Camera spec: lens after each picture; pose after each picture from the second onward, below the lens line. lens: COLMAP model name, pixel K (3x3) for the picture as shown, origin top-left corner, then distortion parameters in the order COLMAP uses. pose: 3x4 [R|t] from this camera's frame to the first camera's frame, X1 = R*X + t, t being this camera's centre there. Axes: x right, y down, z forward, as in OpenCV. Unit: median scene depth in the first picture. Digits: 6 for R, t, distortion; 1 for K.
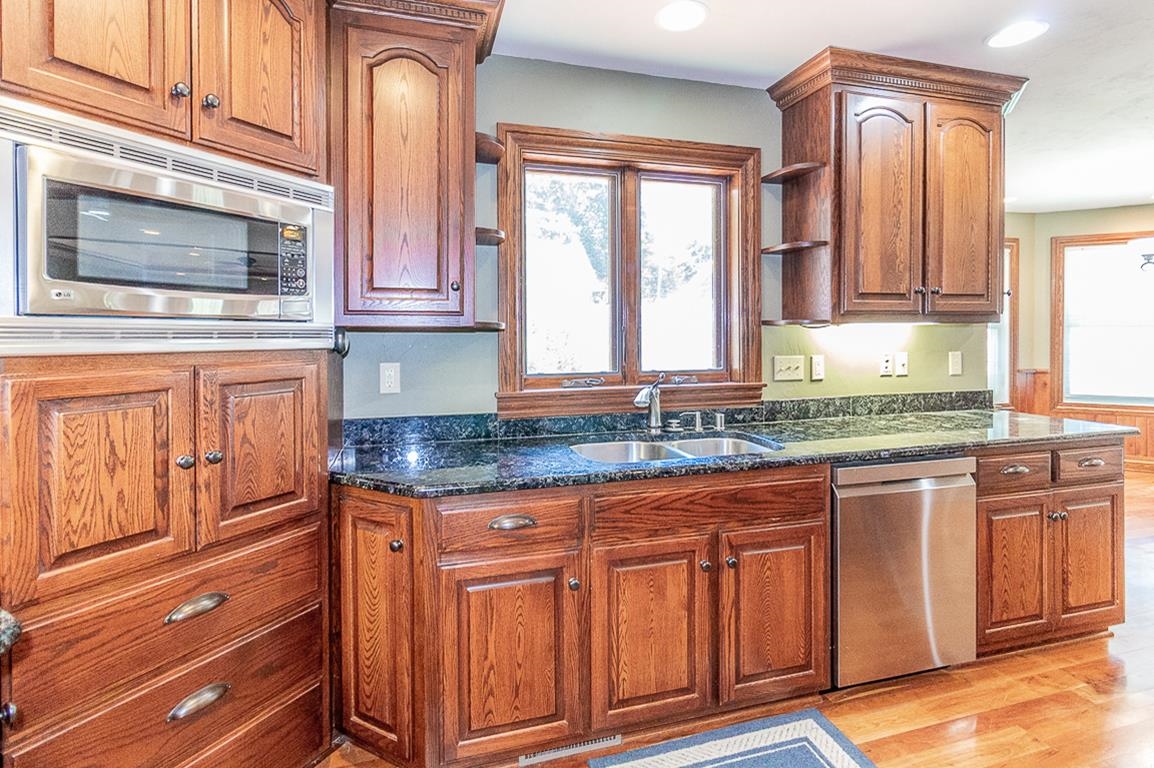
lens RADIAL K [[548.7, 0, 580.0], [0, 548.7, 339.7], [0, 0, 1]] dist [0.002665, -0.002170]
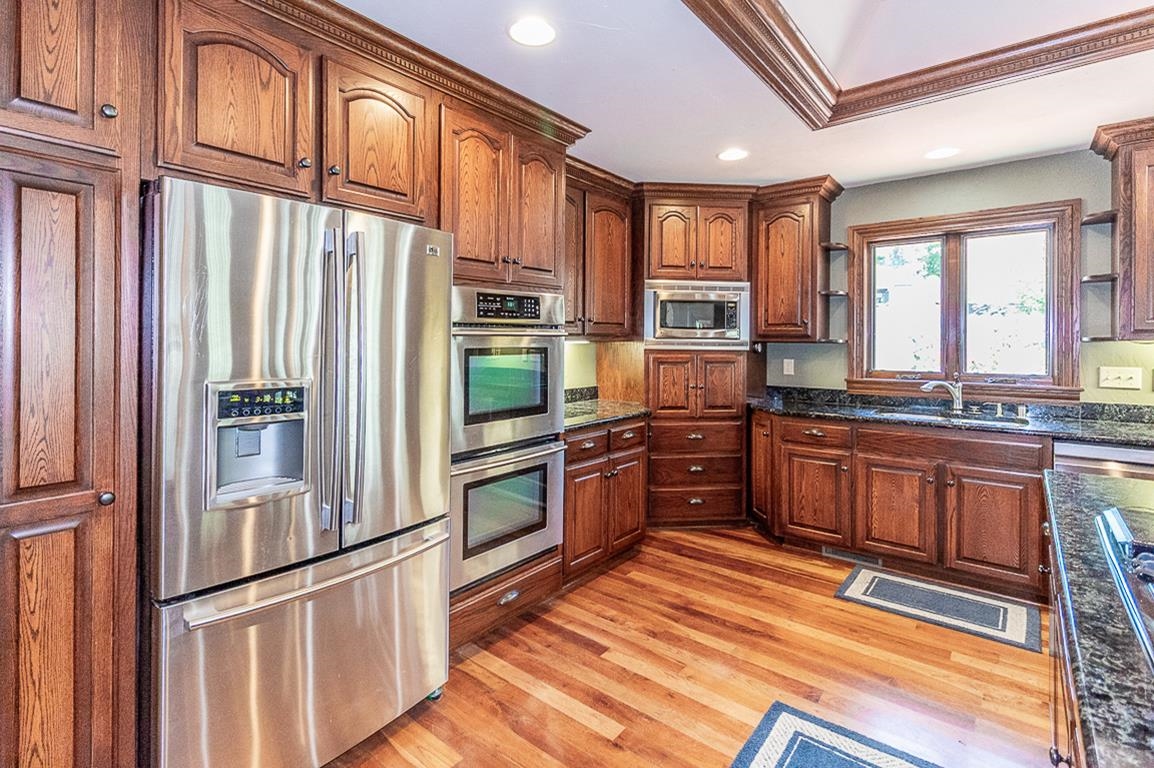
lens RADIAL K [[548.7, 0, 578.0], [0, 548.7, 343.4], [0, 0, 1]] dist [0.002665, -0.002170]
pose [[0.581810, 0.009142, -0.813273, 0.740821], [-0.018945, 0.999818, -0.002314, 0.003629], [0.813104, 0.016754, 0.581877, -0.691882]]
